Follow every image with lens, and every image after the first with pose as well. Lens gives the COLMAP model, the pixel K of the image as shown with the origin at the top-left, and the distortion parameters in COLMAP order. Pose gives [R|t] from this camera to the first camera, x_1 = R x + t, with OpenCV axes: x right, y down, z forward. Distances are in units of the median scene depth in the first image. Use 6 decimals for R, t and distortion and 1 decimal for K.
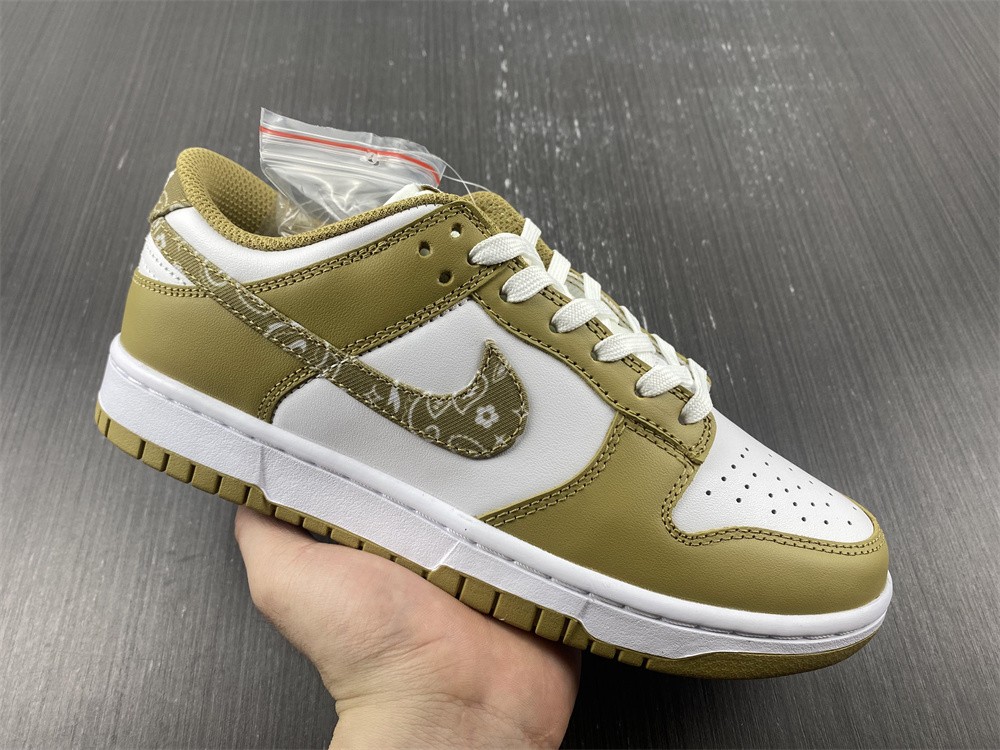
lens RADIAL K [[779.2, 0, 495.3], [0, 779.2, 365.5], [0, 0, 1]] dist [0.013449, -0.010078]
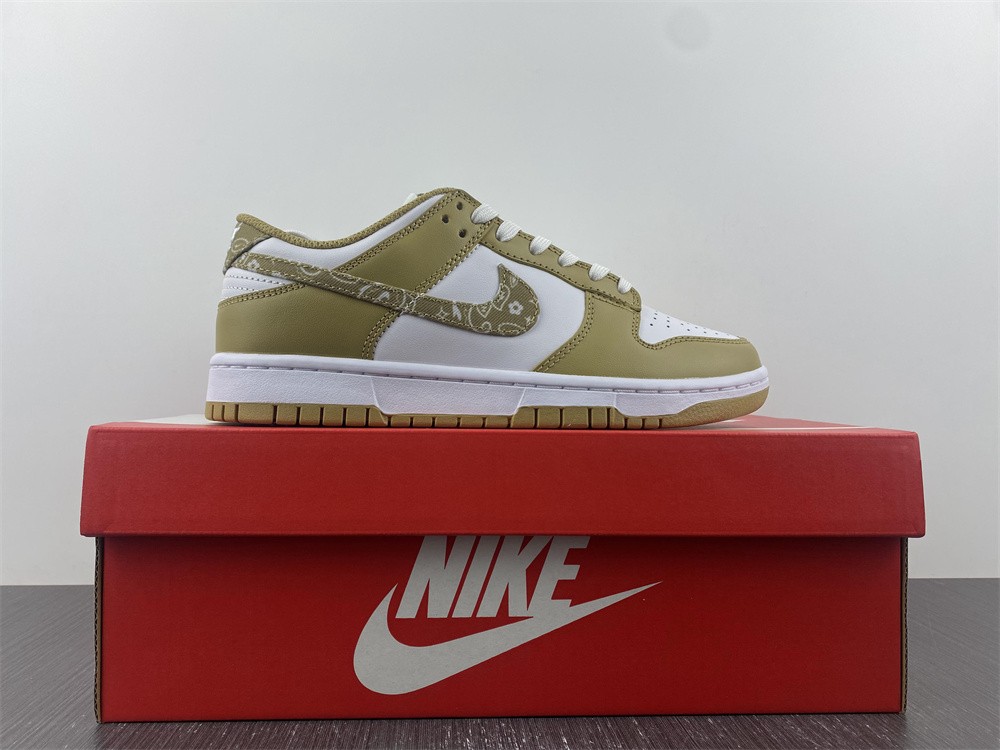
lens RADIAL K [[779.2, 0, 494.1], [0, 779.2, 370.1], [0, 0, 1]] dist [0.013449, -0.010078]
pose [[0.908655, -0.247777, 0.336085, -0.606259], [0.323154, 0.927026, -0.190246, 0.463776], [-0.264421, 0.281475, 0.922417, -0.390980]]
